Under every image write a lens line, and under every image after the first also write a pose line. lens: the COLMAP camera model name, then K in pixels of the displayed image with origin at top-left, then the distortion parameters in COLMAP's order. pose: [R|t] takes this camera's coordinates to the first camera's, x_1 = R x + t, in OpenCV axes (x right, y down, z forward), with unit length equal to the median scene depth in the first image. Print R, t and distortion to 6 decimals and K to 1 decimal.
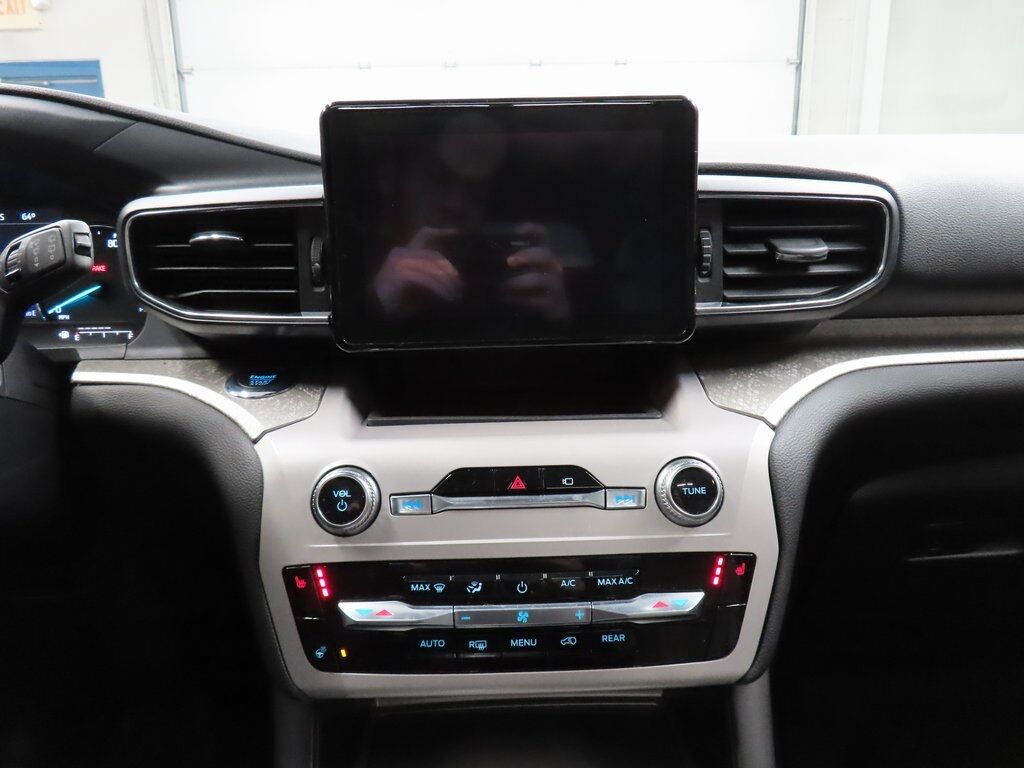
lens RADIAL K [[731.7, 0, 512.0], [0, 731.7, 384.0], [0, 0, 1]] dist [-0.009732, 0.003458]
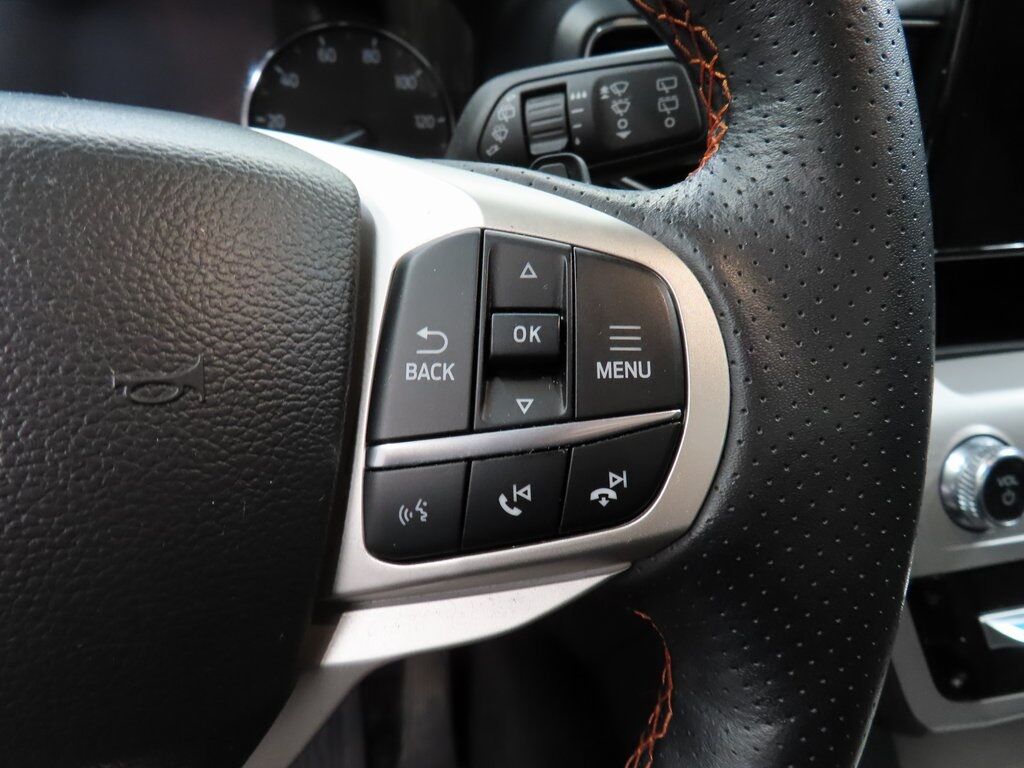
lens RADIAL K [[731.7, 0, 512.0], [0, 731.7, 384.0], [0, 0, 1]] dist [-0.009732, 0.003458]
pose [[0.972463, -0.062932, 0.224401, -0.165258], [0.001623, 0.964657, 0.263502, -0.024766], [-0.233053, -0.255882, 0.938195, 0.091460]]
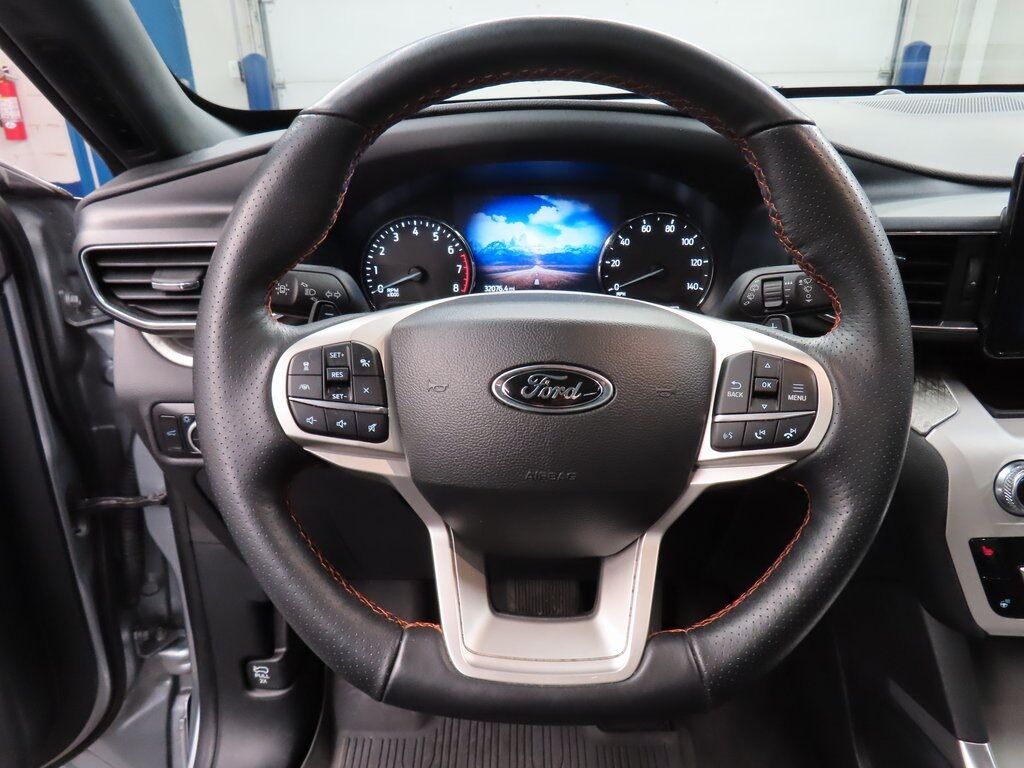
lens RADIAL K [[731.7, 0, 512.0], [0, 731.7, 384.0], [0, 0, 1]] dist [-0.009732, 0.003458]
pose [[0.999406, 0.014488, -0.031276, -0.211115], [-0.007943, 0.979754, 0.200045, -0.051080], [0.033541, -0.199678, 0.979287, -0.041948]]
